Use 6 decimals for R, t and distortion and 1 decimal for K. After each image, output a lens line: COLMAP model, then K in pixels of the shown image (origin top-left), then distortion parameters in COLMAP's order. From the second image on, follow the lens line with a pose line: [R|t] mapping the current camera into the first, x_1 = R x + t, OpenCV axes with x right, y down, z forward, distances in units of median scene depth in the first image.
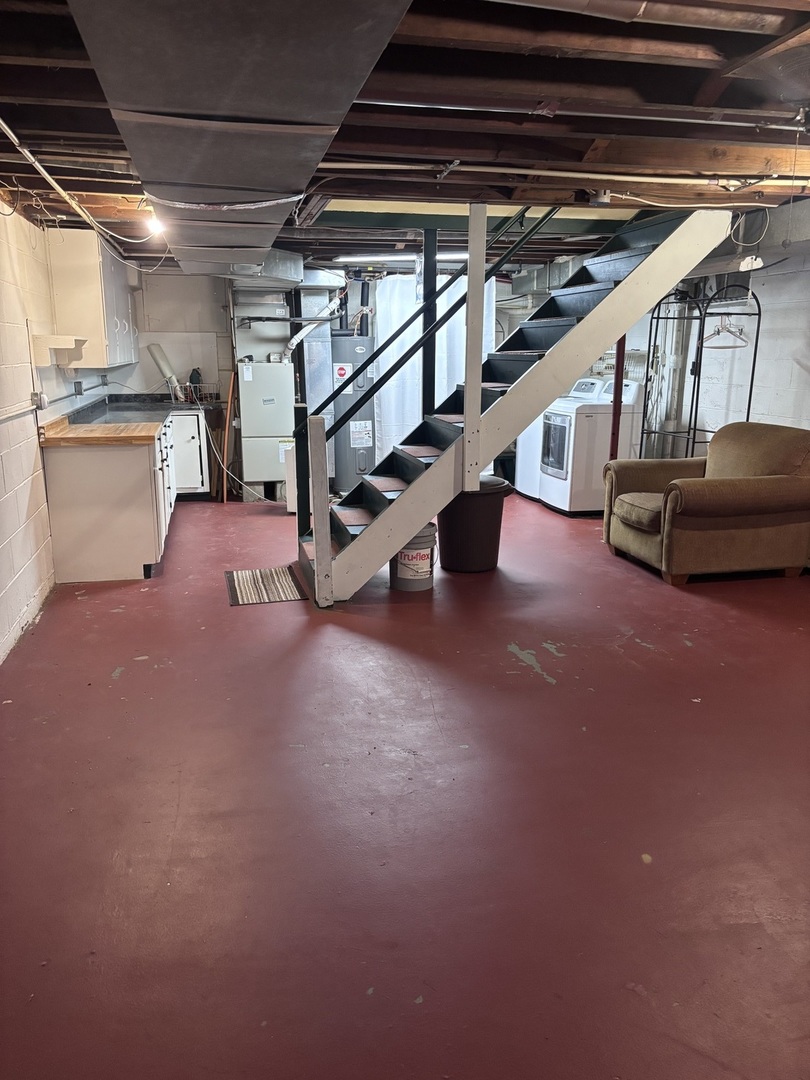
lens RADIAL K [[816.6, 0, 404.7], [0, 816.6, 540.2], [0, 0, 1]] dist [0.014643, -0.000272]
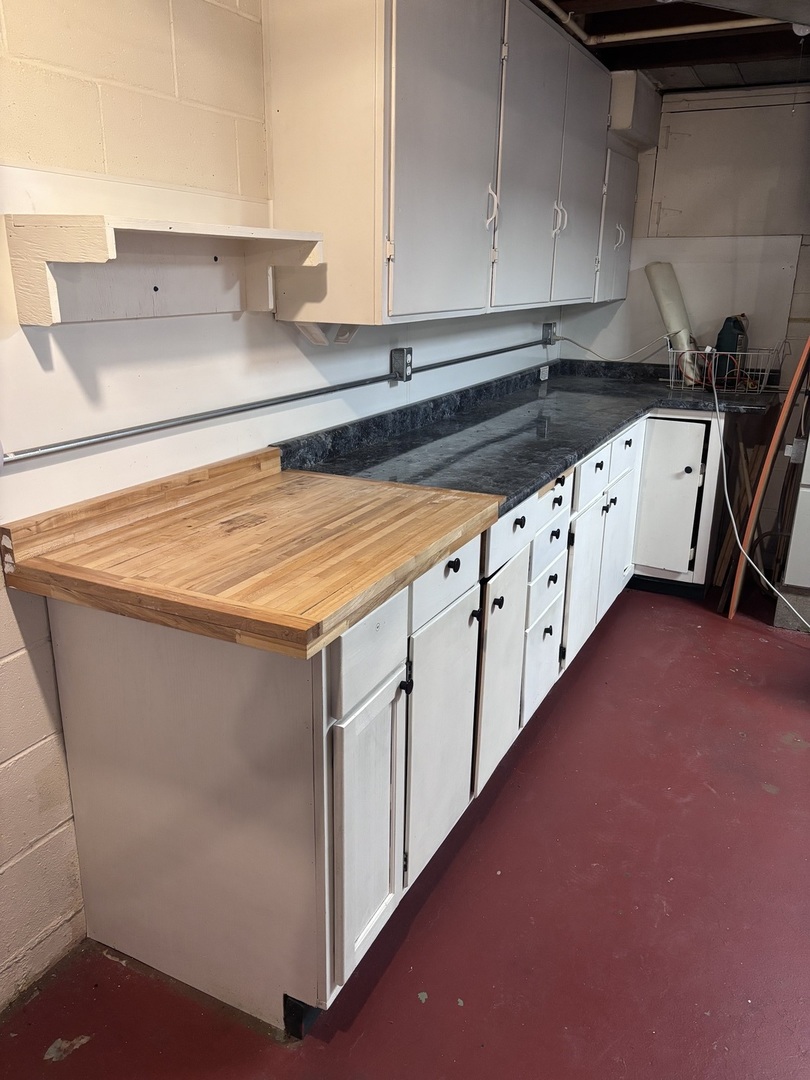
lens RADIAL K [[816.6, 0, 408.2], [0, 816.6, 543.3], [0, 0, 1]] dist [0.014643, -0.000272]
pose [[0.767783, 0.210199, -0.605248, -0.090063], [-0.156657, 0.977568, 0.140778, -0.123026], [0.621263, -0.013270, 0.783490, 0.529102]]
